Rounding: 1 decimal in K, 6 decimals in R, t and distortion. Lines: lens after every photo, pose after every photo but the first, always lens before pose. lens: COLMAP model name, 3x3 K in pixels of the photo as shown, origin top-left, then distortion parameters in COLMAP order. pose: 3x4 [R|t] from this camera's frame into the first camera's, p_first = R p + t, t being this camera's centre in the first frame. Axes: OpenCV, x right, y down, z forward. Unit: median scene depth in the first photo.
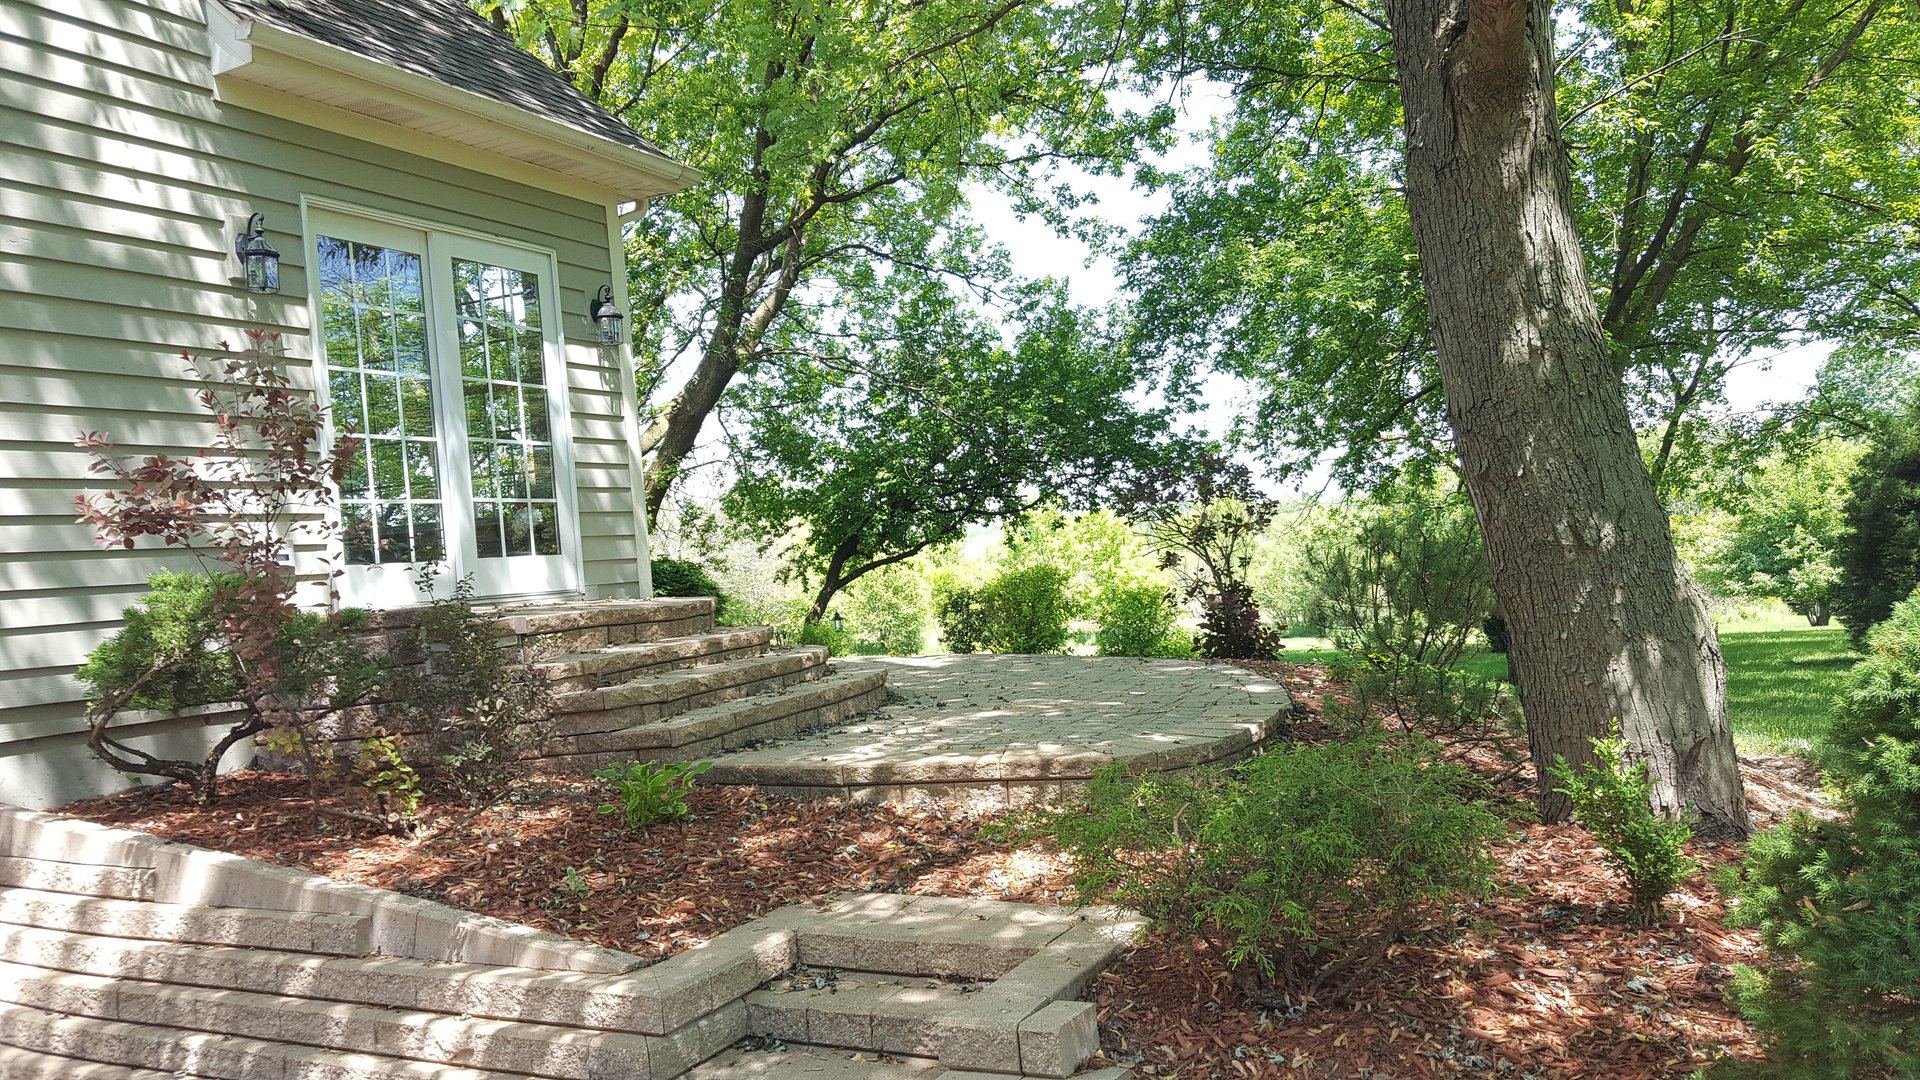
lens RADIAL K [[1425.4, 0, 950.9], [0, 1425.4, 544.8], [0, 0, 1]] dist [0.116672, -0.047030]
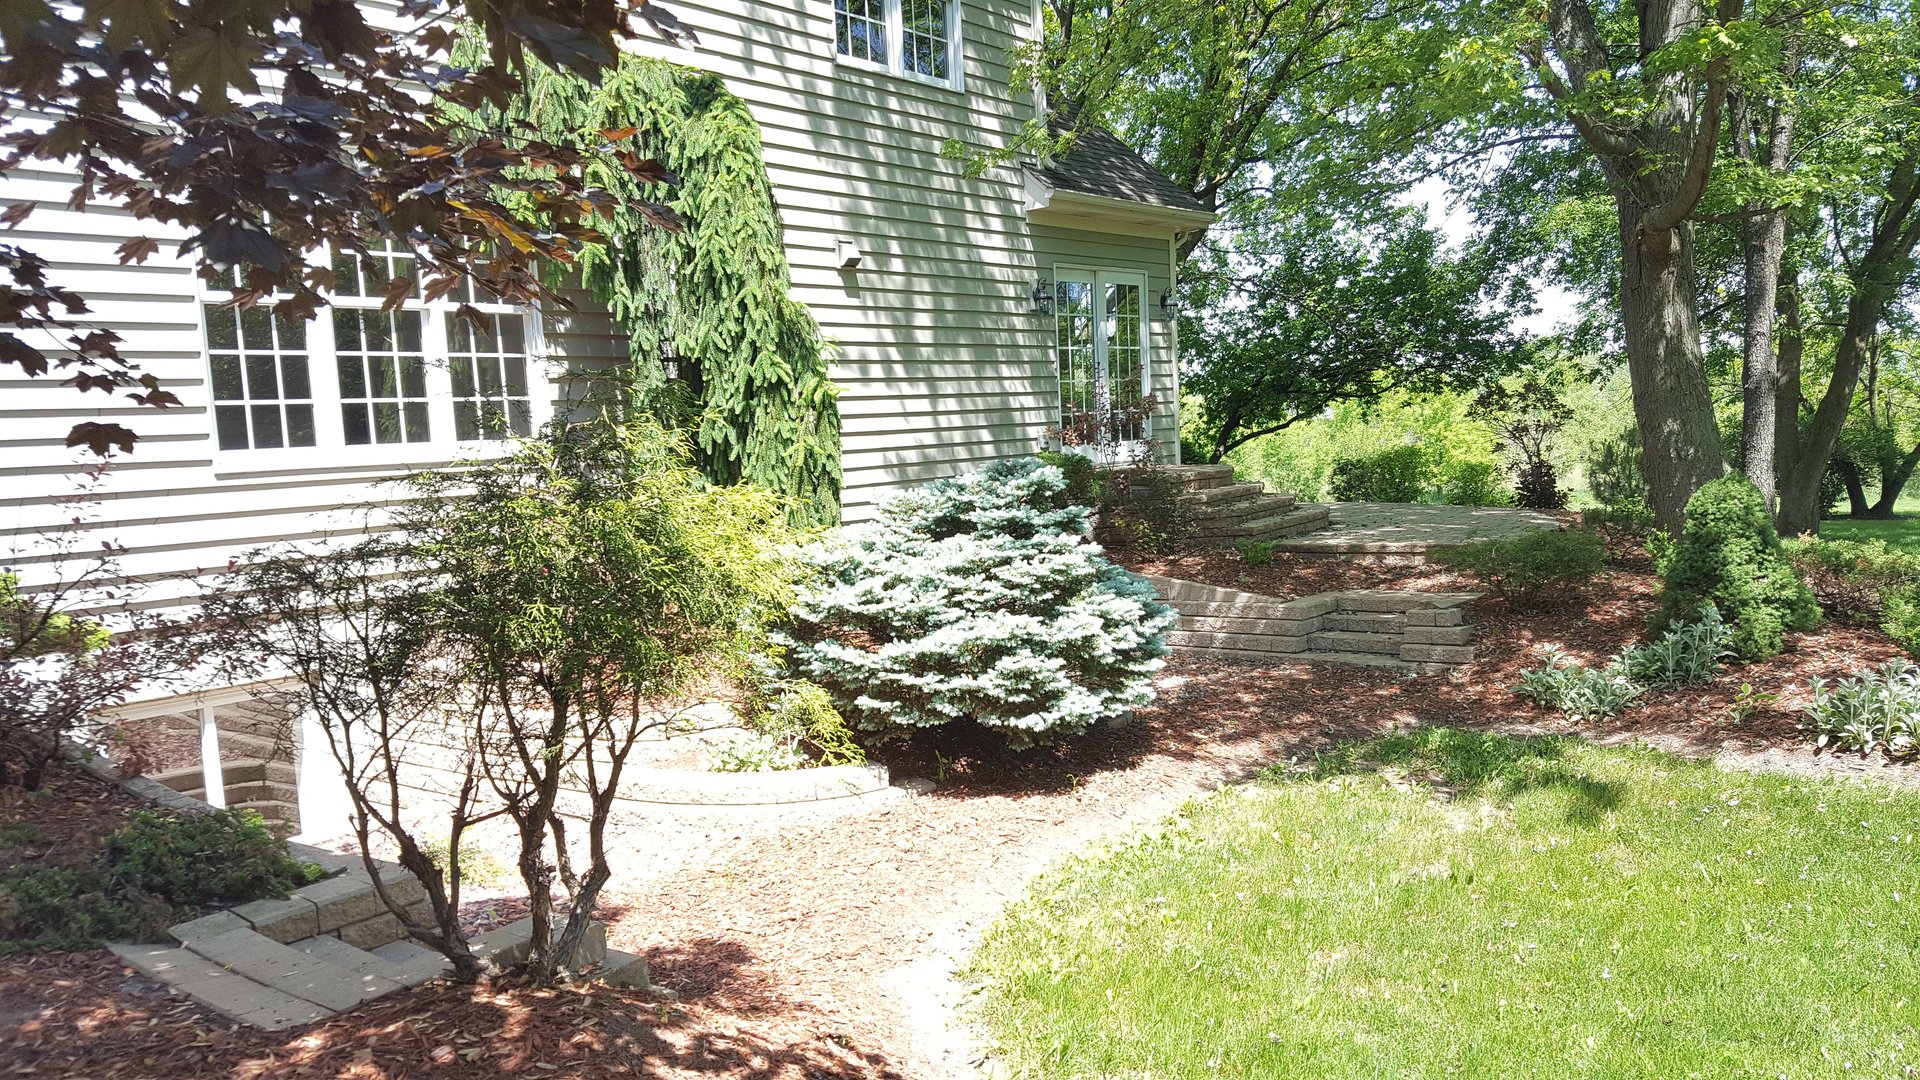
lens RADIAL K [[1425.4, 0, 972.7], [0, 1425.4, 545.8], [0, 0, 1]] dist [0.116672, -0.047030]
pose [[0.980138, 0.038052, -0.194630, -0.054623], [-0.017812, 0.994344, 0.104705, -0.019542], [0.197513, -0.099159, 0.975272, -0.369028]]
